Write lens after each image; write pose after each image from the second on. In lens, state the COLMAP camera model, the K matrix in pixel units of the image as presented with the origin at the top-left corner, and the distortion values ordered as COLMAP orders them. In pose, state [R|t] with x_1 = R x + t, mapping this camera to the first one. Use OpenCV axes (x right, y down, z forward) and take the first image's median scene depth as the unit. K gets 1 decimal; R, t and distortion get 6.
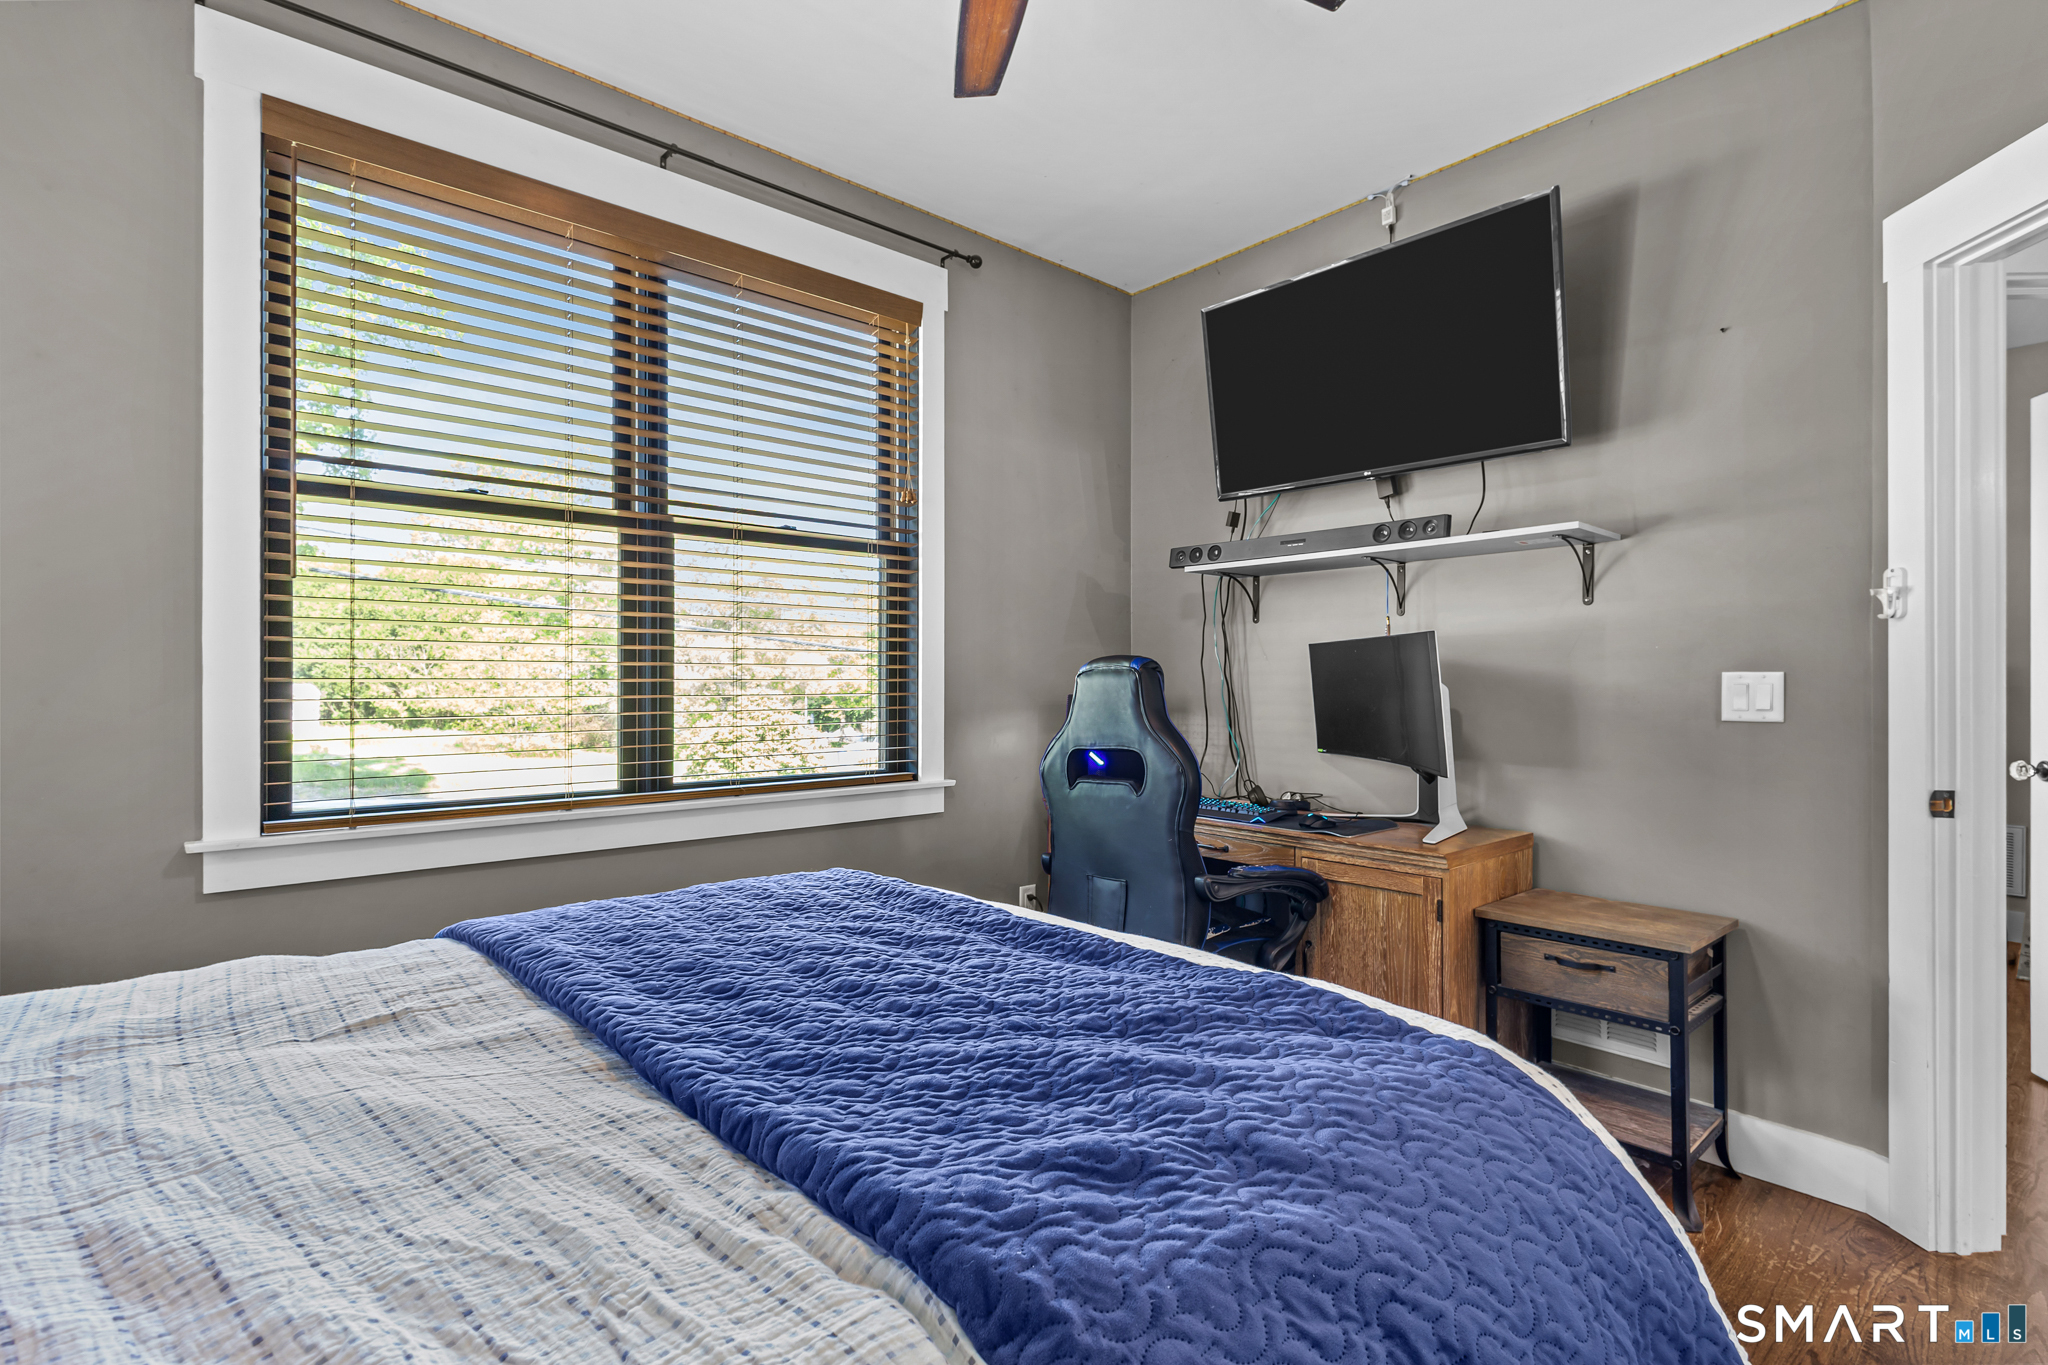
lens RADIAL K [[955.0, 0, 1028.7], [0, 955.0, 683.3], [0, 0, 1]] dist [0.011165, -0.003900]
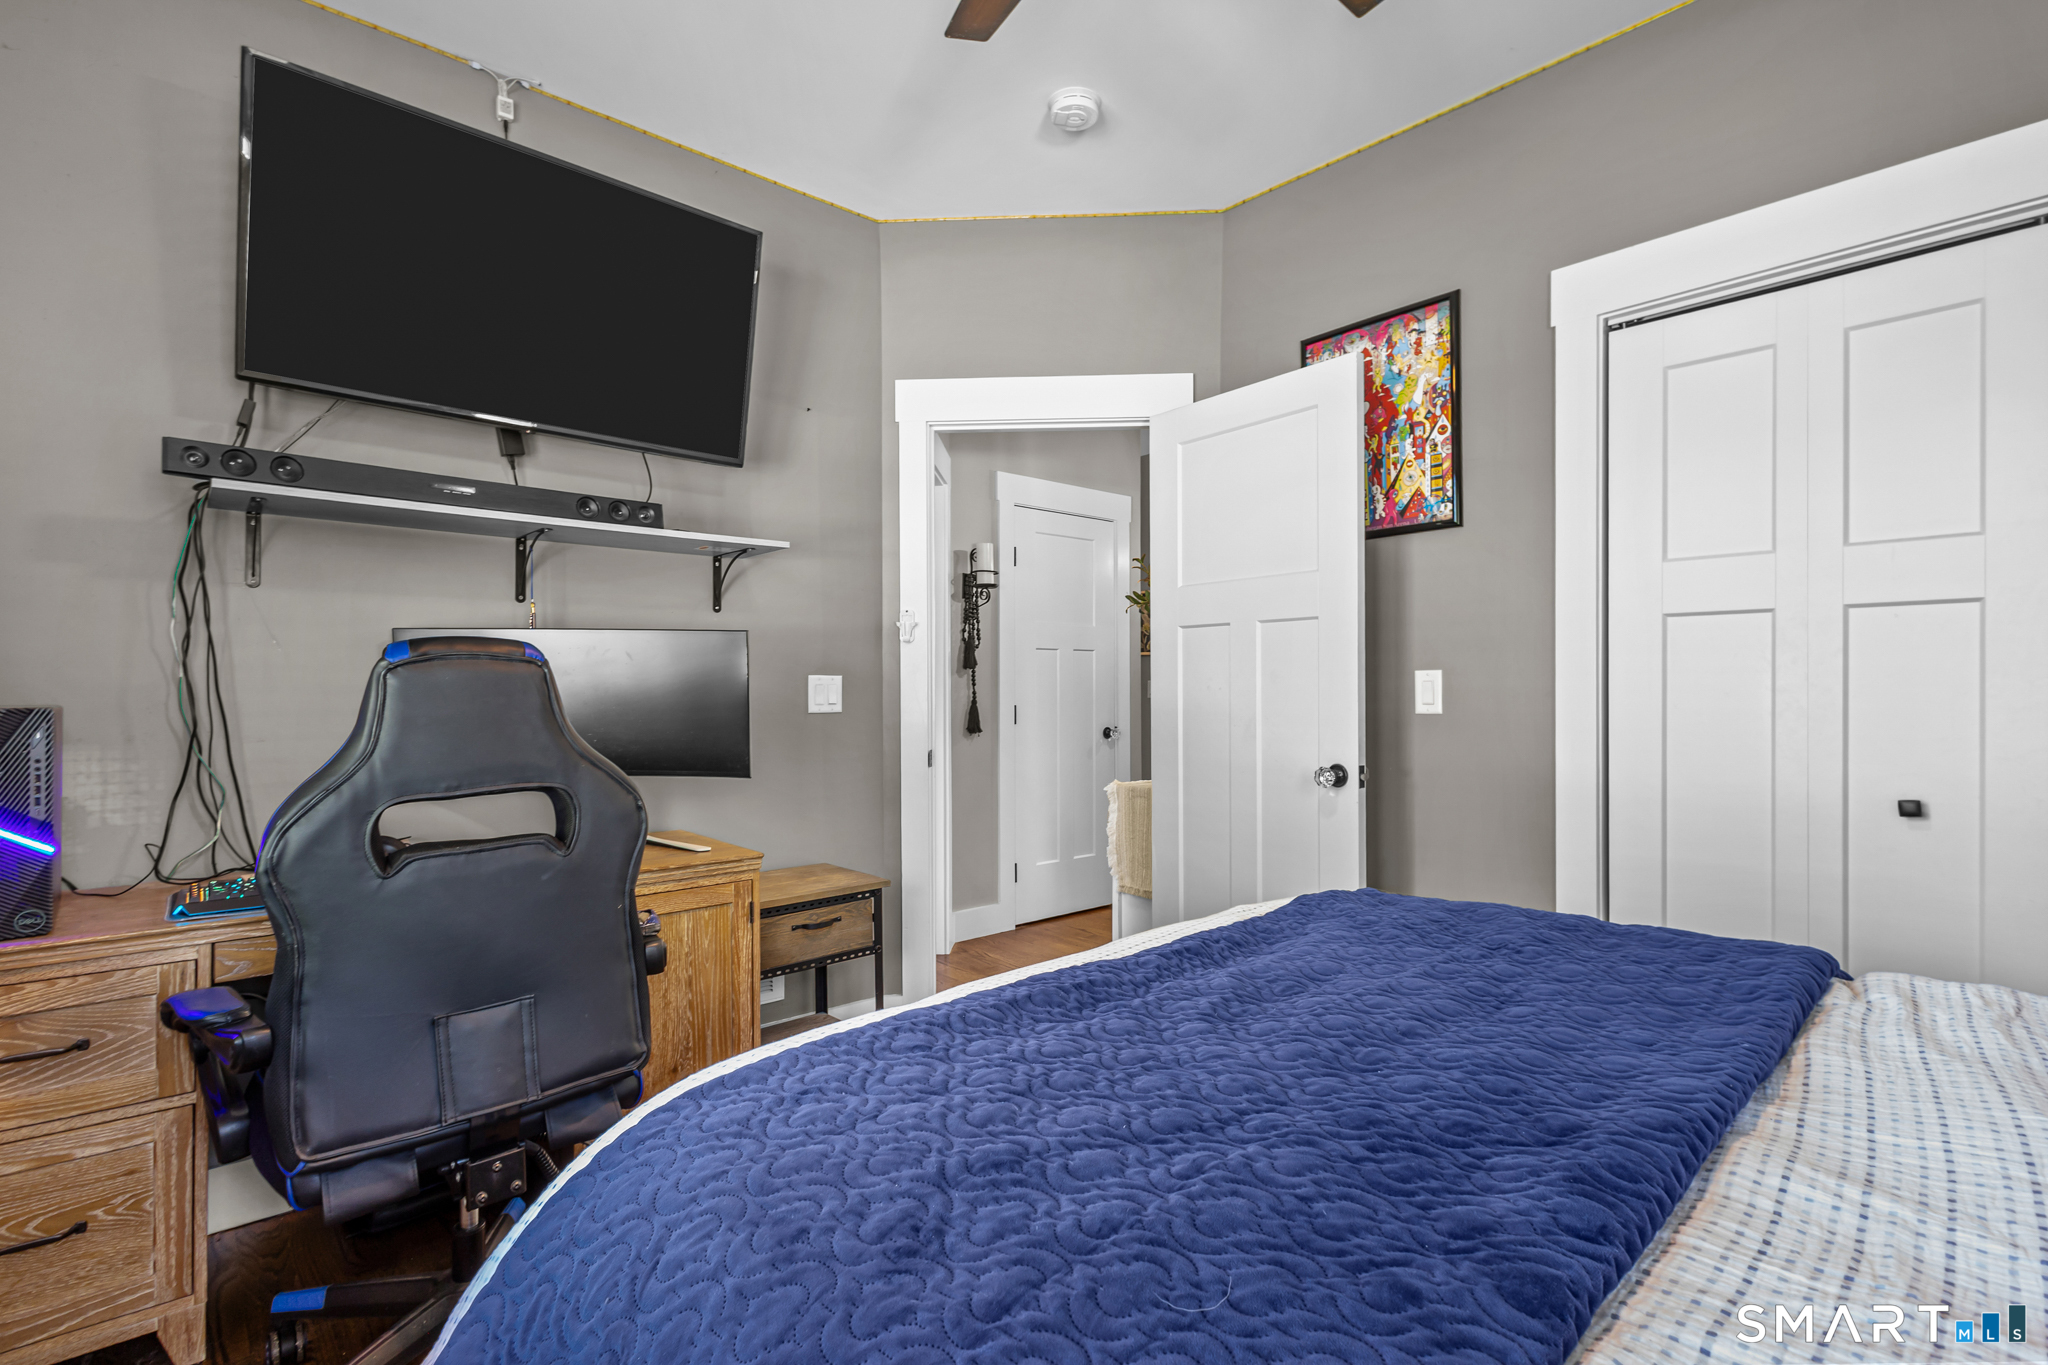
lens RADIAL K [[955.0, 0, 1029.7], [0, 955.0, 680.6], [0, 0, 1]] dist [0.011165, -0.003900]
pose [[-0.007765, 0.003902, 0.999962, -0.542864], [-0.002905, 0.999988, -0.003925, -0.000276], [-0.999966, -0.002935, -0.007754, 0.686898]]
